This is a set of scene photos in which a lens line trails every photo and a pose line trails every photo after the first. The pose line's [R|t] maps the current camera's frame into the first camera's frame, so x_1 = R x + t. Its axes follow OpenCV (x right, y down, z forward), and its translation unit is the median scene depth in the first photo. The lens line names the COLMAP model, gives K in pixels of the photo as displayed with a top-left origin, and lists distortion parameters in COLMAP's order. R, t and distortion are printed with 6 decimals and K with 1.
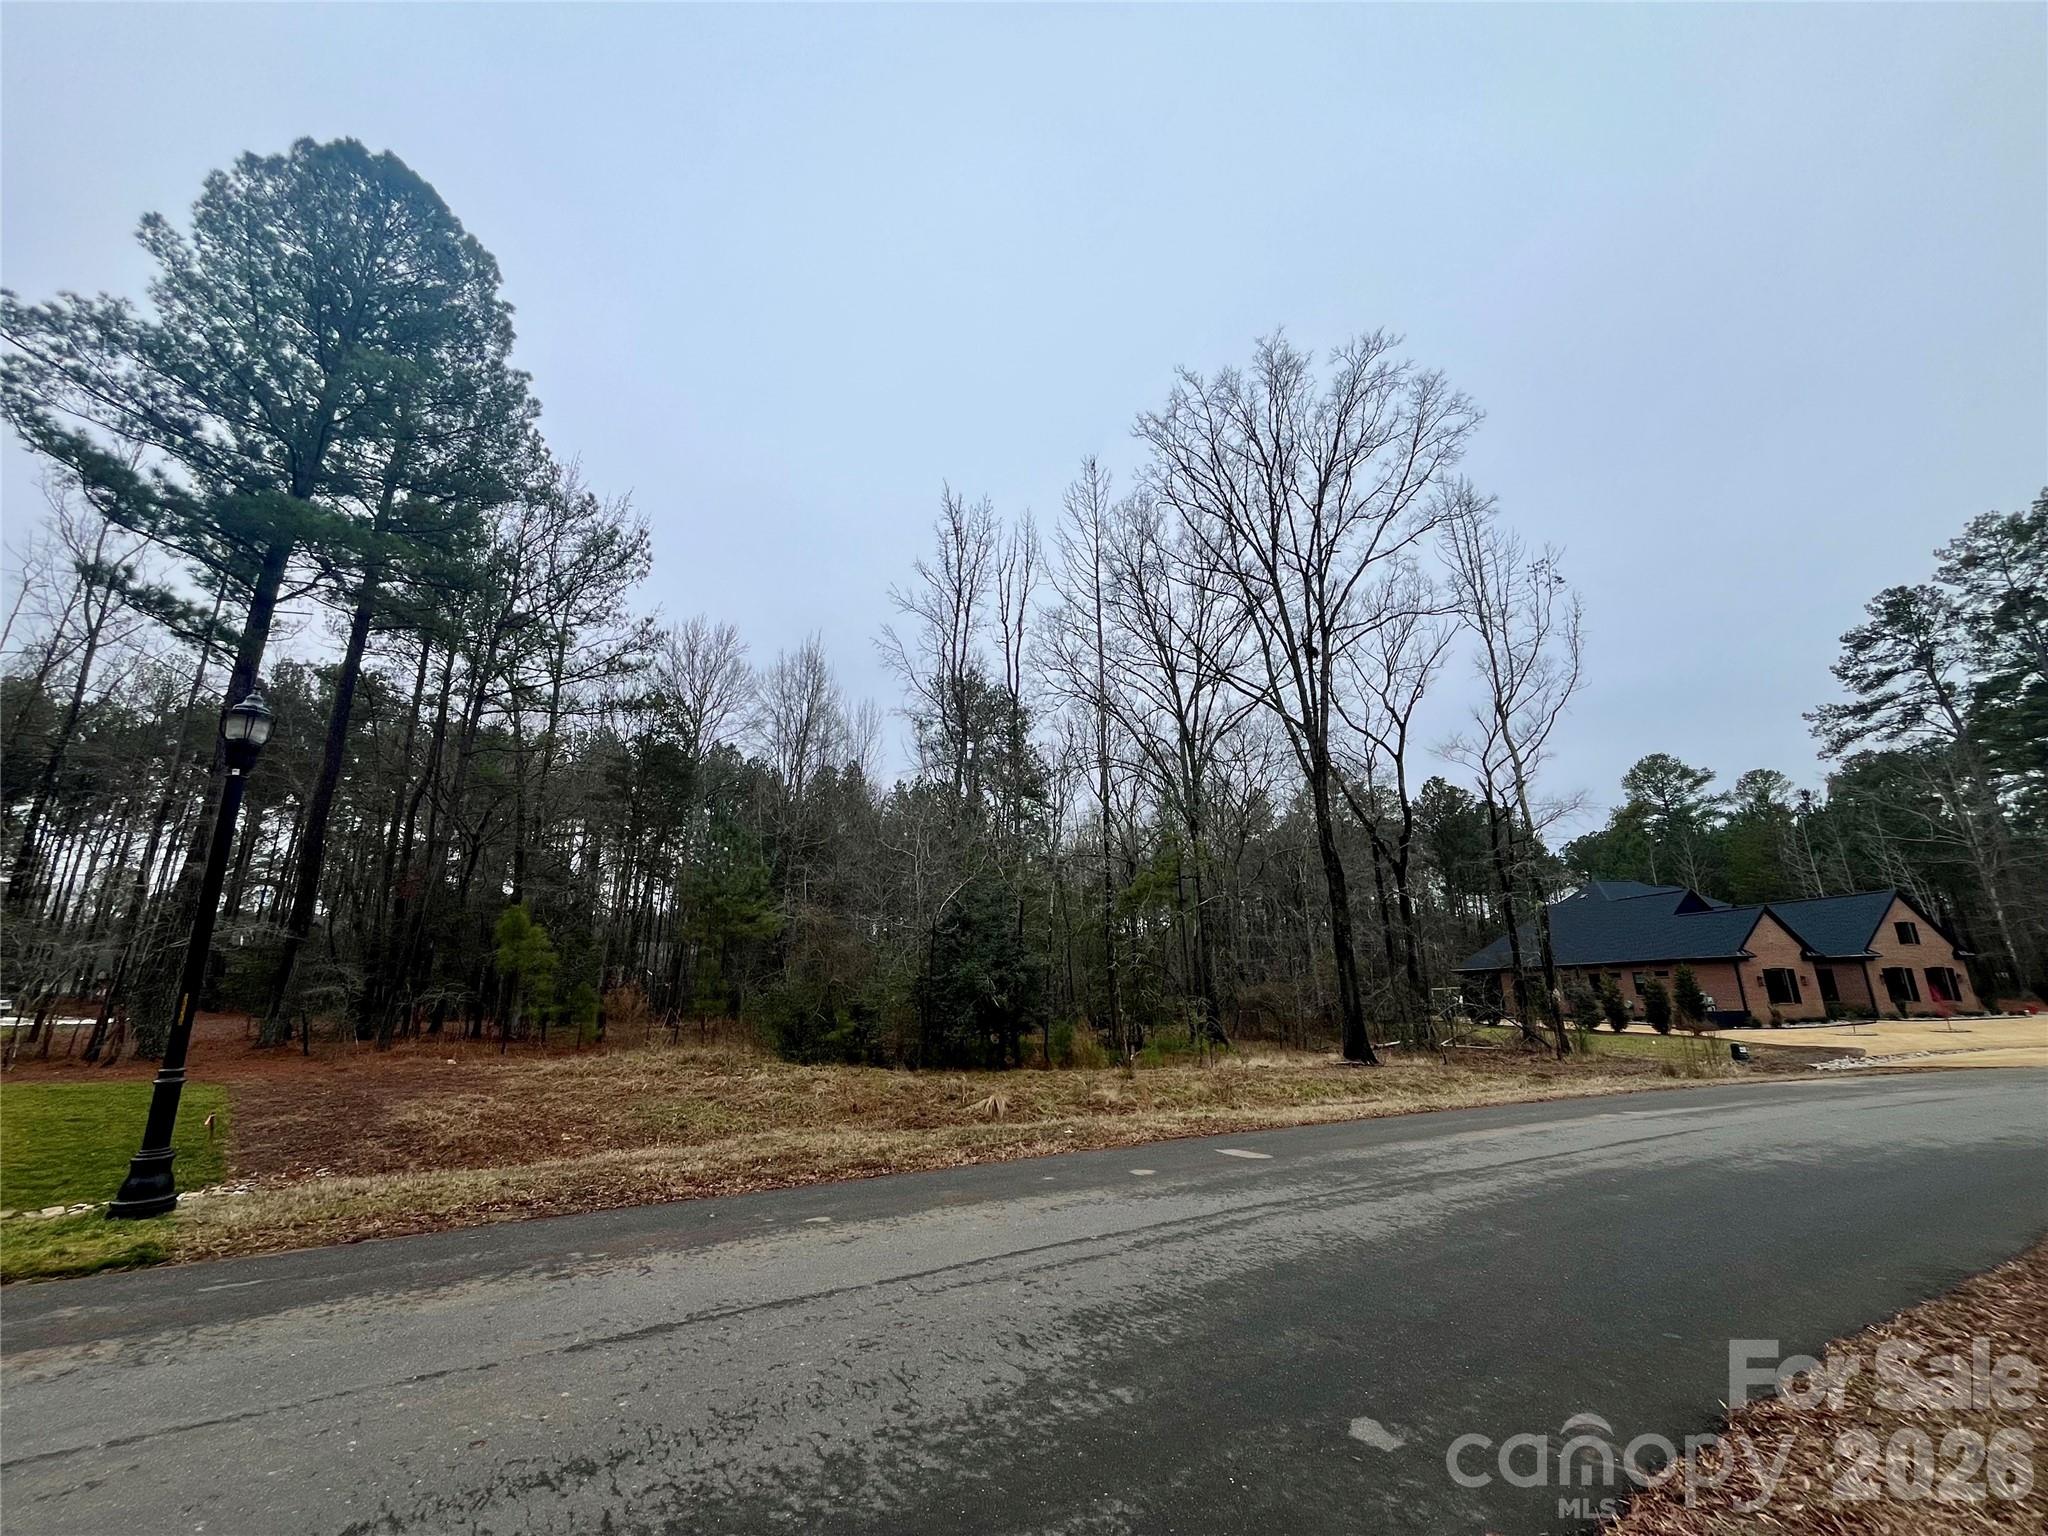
lens RADIAL K [[818.6, 0, 985.3], [0, 818.6, 773.3], [0, 0, 1]] dist [0.011711, 0.000126]
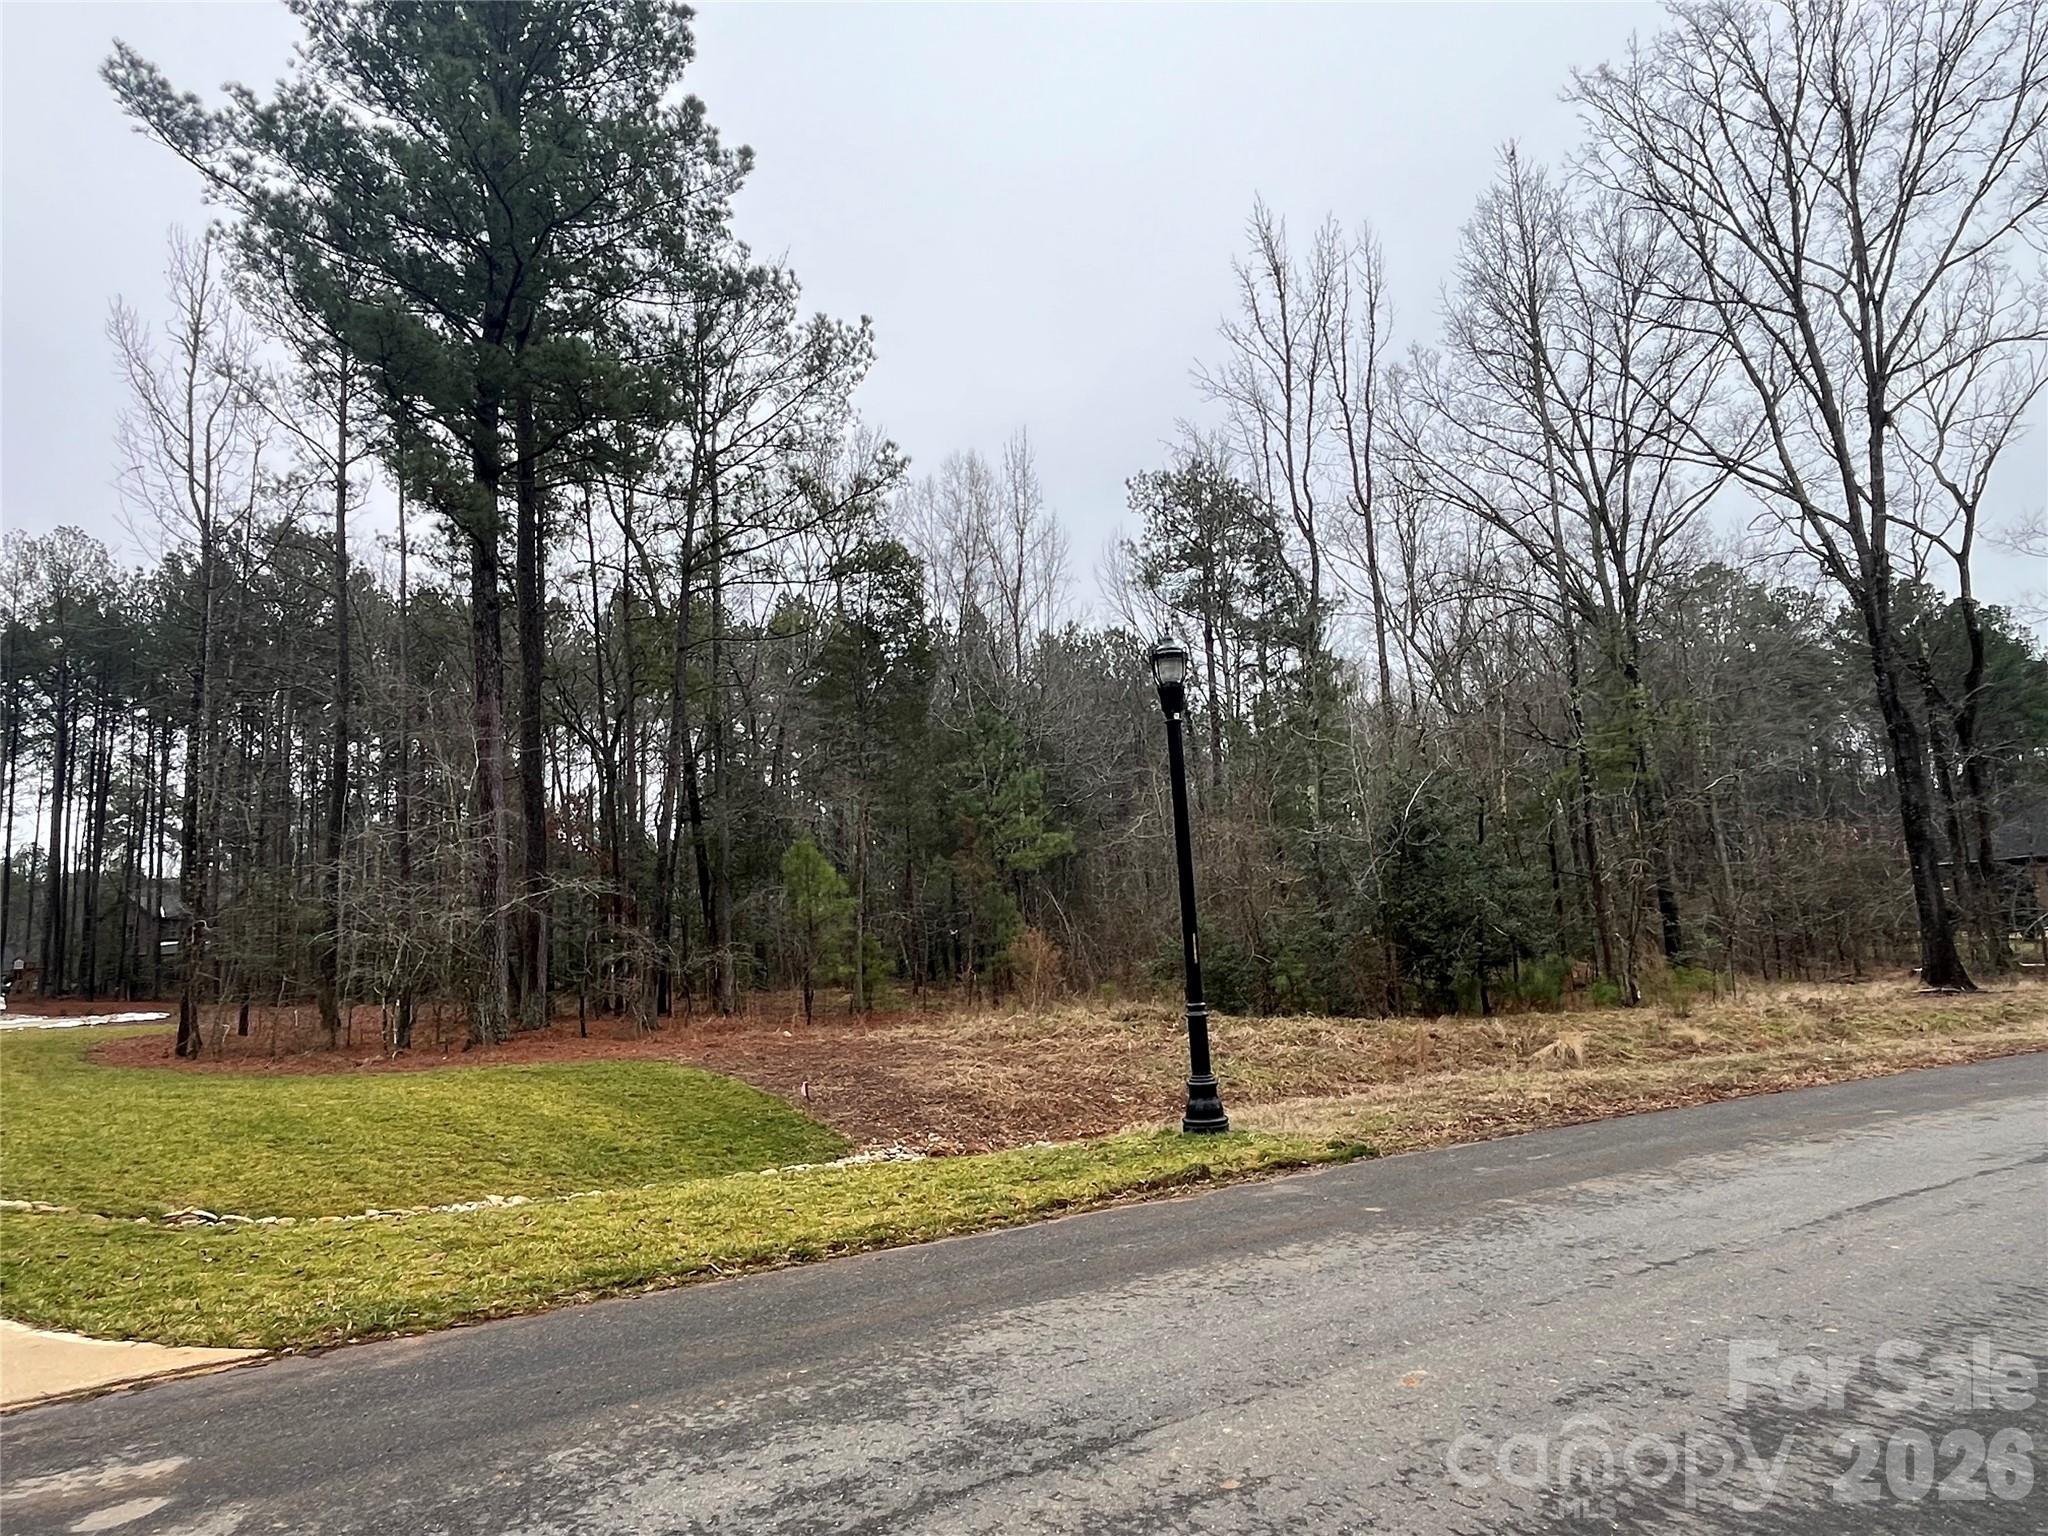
lens RADIAL K [[1246.4, 0, 977.1], [0, 1246.4, 773.4], [0, 0, 1]] dist [0.004352, 0.001864]
pose [[0.994326, -0.056020, -0.090427, -0.241331], [0.067468, 0.989352, 0.128962, -0.034007], [0.082240, -0.134332, 0.987518, -0.119856]]
